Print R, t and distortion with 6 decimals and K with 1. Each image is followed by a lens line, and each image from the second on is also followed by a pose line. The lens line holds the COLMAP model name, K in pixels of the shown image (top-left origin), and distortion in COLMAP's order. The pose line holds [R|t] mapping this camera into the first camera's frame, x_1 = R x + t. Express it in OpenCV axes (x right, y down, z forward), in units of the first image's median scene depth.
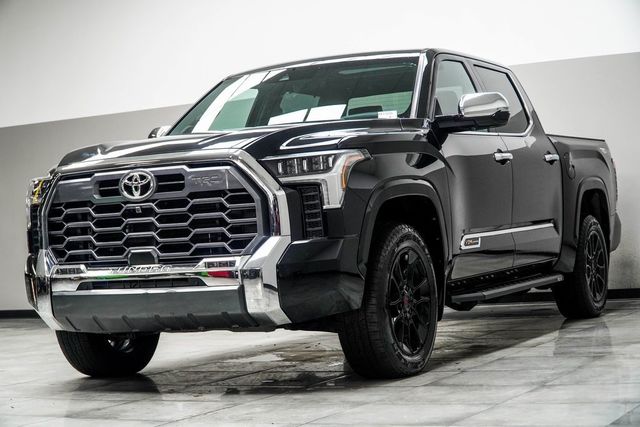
lens RADIAL K [[1552.5, 0, 320.0], [0, 1552.5, 213.5], [0, 0, 1]] dist [-0.369226, 0.043083]
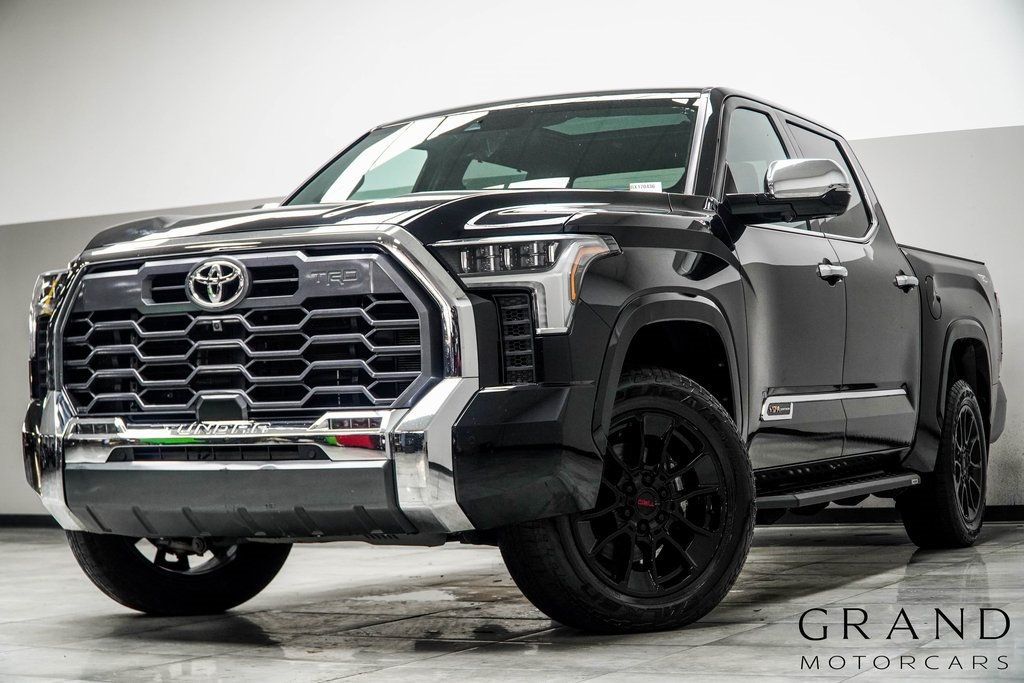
lens RADIAL K [[2279.7, 0, 512.0], [0, 2279.7, 341.5], [0, 0, 1]] dist [-0.358518, 0.160565]
pose [[0.999364, 0.035529, 0.002918, -0.009078], [-0.035440, 0.999029, -0.026170, 0.021674], [-0.003845, 0.026050, 0.999653, 0.147476]]
